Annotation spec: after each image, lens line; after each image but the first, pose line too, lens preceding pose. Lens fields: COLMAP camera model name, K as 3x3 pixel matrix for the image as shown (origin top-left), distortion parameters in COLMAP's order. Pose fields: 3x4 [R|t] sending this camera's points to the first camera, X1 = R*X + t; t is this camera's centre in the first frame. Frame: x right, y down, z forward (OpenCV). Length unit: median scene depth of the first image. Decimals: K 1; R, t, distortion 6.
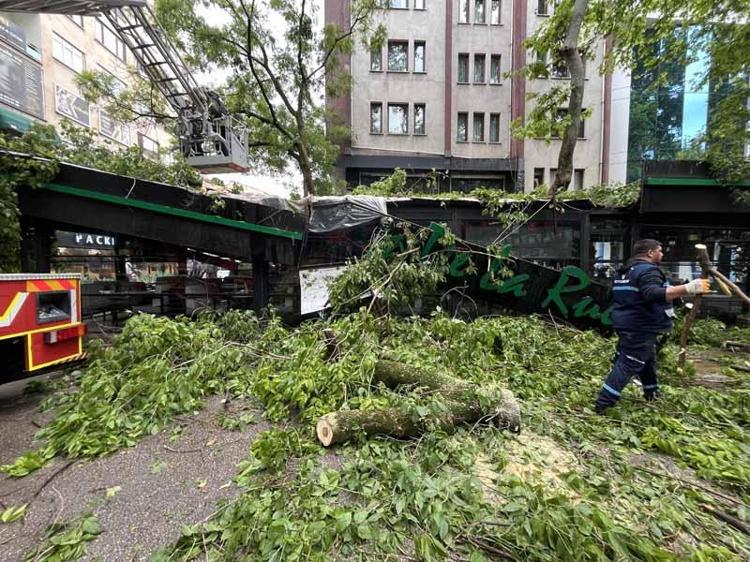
lens RADIAL K [[305.3, 0, 375.0], [0, 305.3, 281.0], [0, 0, 1]] dist [0.000094, -0.000330]
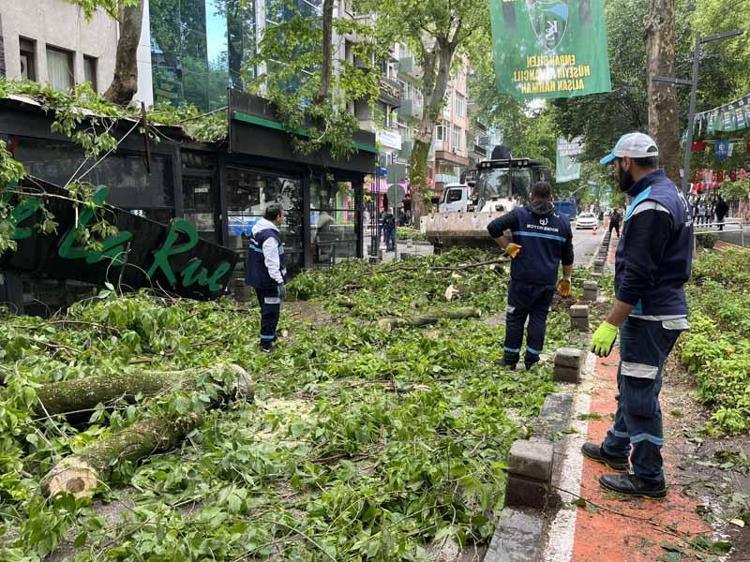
lens RADIAL K [[570.0, 0, 375.0], [0, 570.0, 281.0], [0, 0, 1]] dist [0.048830, -0.075688]
pose [[0.448956, -0.105953, 0.887250, -0.332680], [0.050654, 0.994366, 0.093113, -0.002331], [-0.892117, 0.003139, 0.451793, -0.042113]]
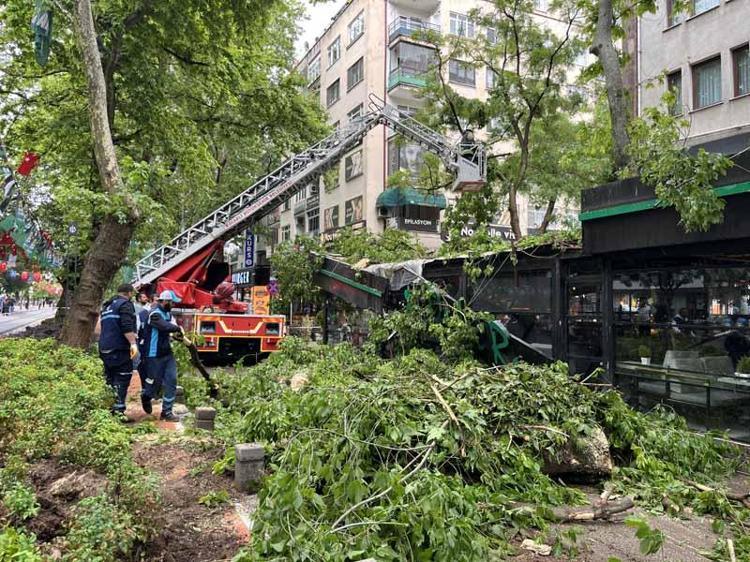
lens RADIAL K [[570.0, 0, 375.0], [0, 570.0, 281.0], [0, 0, 1]] dist [0.048830, -0.075688]
pose [[0.402724, -0.039802, -0.914456, 2.064994], [-0.068065, 0.994986, -0.073283, -0.011469], [0.912787, 0.091755, 0.397995, -0.076861]]
